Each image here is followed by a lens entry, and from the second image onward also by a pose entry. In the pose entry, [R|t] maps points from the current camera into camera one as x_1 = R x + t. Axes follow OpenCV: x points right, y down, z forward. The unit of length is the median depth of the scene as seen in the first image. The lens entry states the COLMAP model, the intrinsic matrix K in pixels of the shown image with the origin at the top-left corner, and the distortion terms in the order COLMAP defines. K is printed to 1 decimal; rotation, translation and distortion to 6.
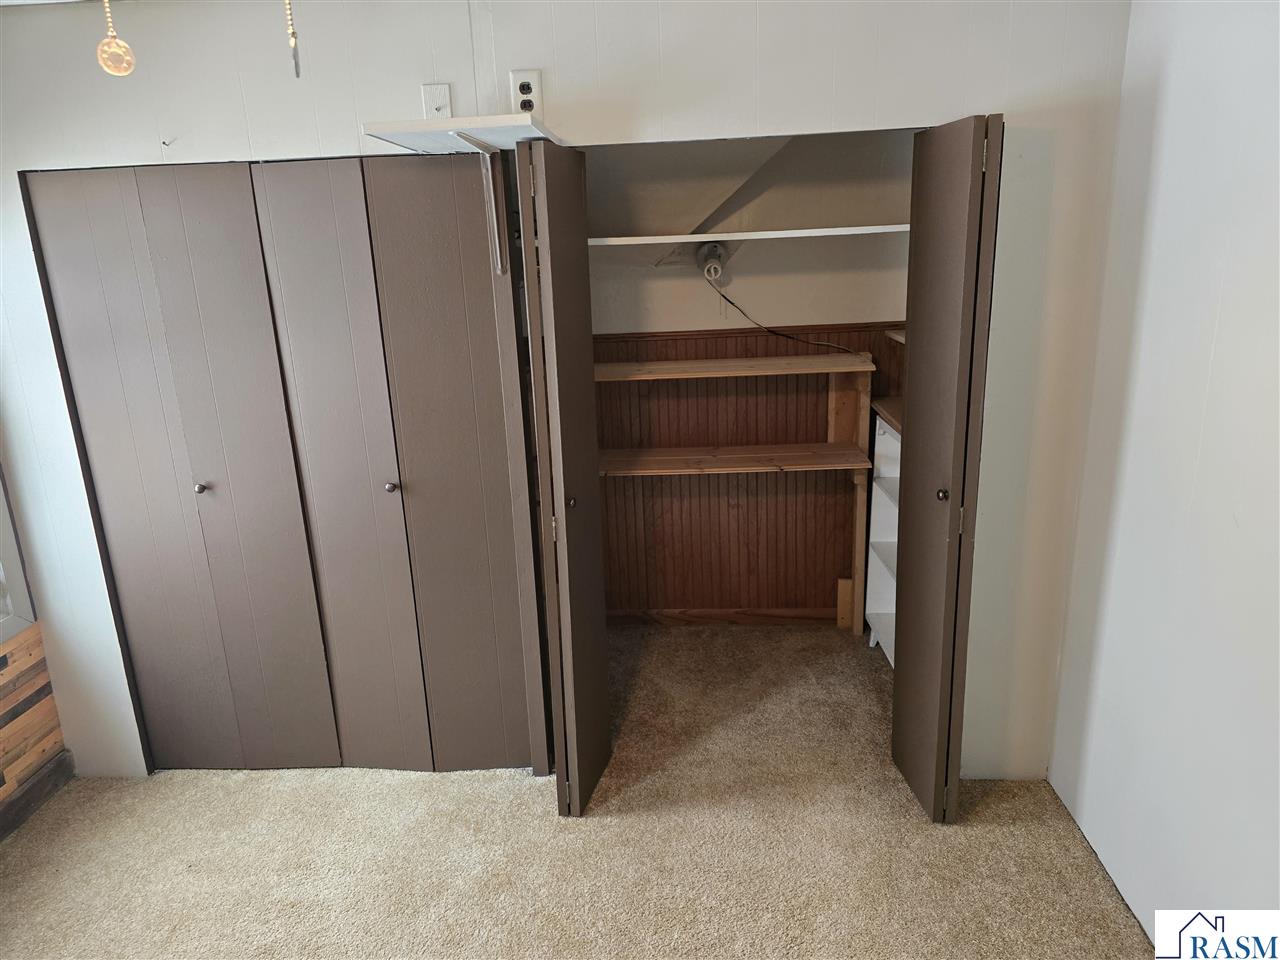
lens RADIAL K [[867.4, 0, 640.0], [0, 867.4, 480.0], [0, 0, 1]] dist [0.060658, -0.048301]
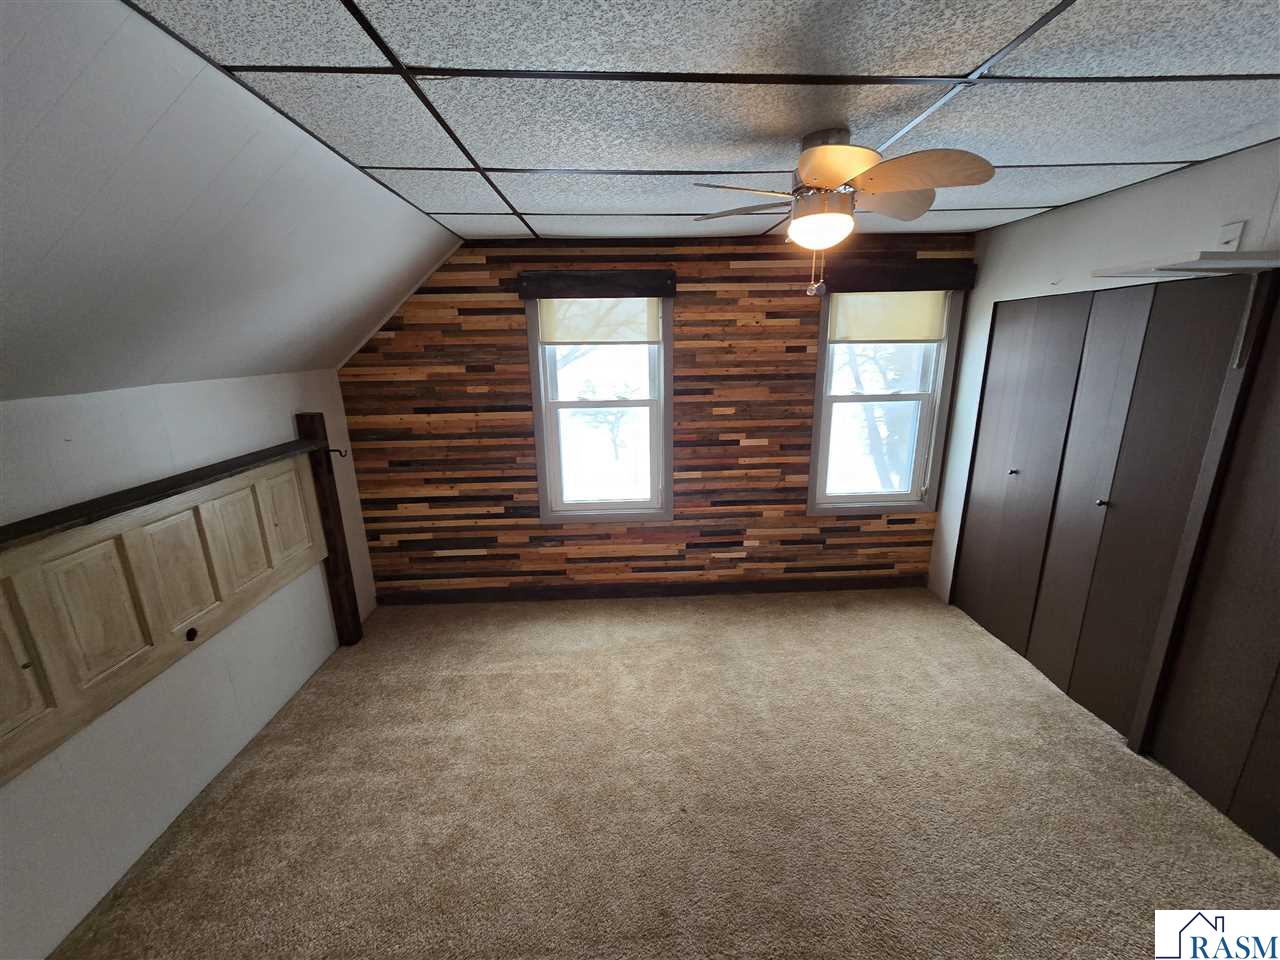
lens RADIAL K [[522.2, 0, 639.5], [0, 522.2, 490.3], [0, 0, 1]] dist [-0.002187, 0.000529]
pose [[0.102472, 0.301320, -0.948001, 0.443954], [-0.253868, 0.929381, 0.267960, -0.047182], [0.961795, 0.213209, 0.171731, 0.069139]]
